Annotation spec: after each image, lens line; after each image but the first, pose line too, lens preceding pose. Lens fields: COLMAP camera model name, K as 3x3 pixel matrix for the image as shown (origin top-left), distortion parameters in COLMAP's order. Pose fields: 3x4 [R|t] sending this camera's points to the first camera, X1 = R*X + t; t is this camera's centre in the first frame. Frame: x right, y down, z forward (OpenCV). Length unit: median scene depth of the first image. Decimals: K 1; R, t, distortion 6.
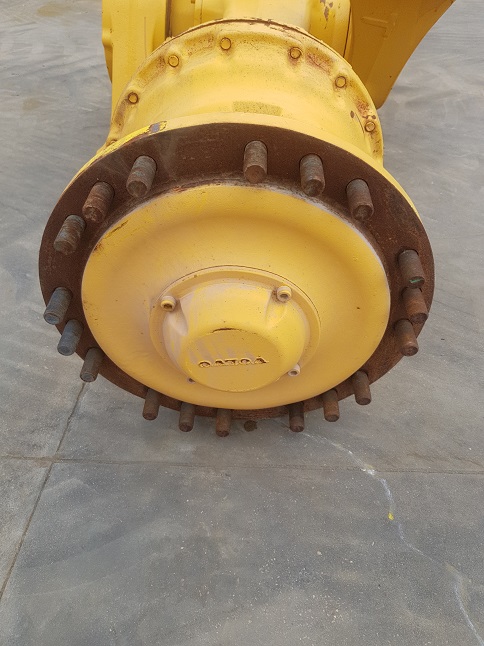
lens RADIAL K [[491.6, 0, 242.4], [0, 491.6, 326.7], [0, 0, 1]] dist [0.030139, -0.047118]
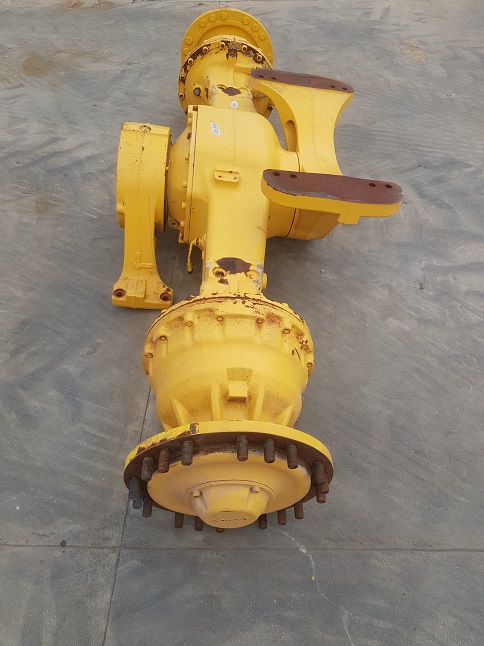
lens RADIAL K [[491.6, 0, 243.2], [0, 491.6, 319.6], [0, 0, 1]] dist [0.030139, -0.047118]
pose [[0.997039, -0.018473, 0.074648, -0.074527], [0.010983, 0.994973, 0.099535, -0.686700], [-0.076112, -0.098420, 0.992230, -0.648898]]
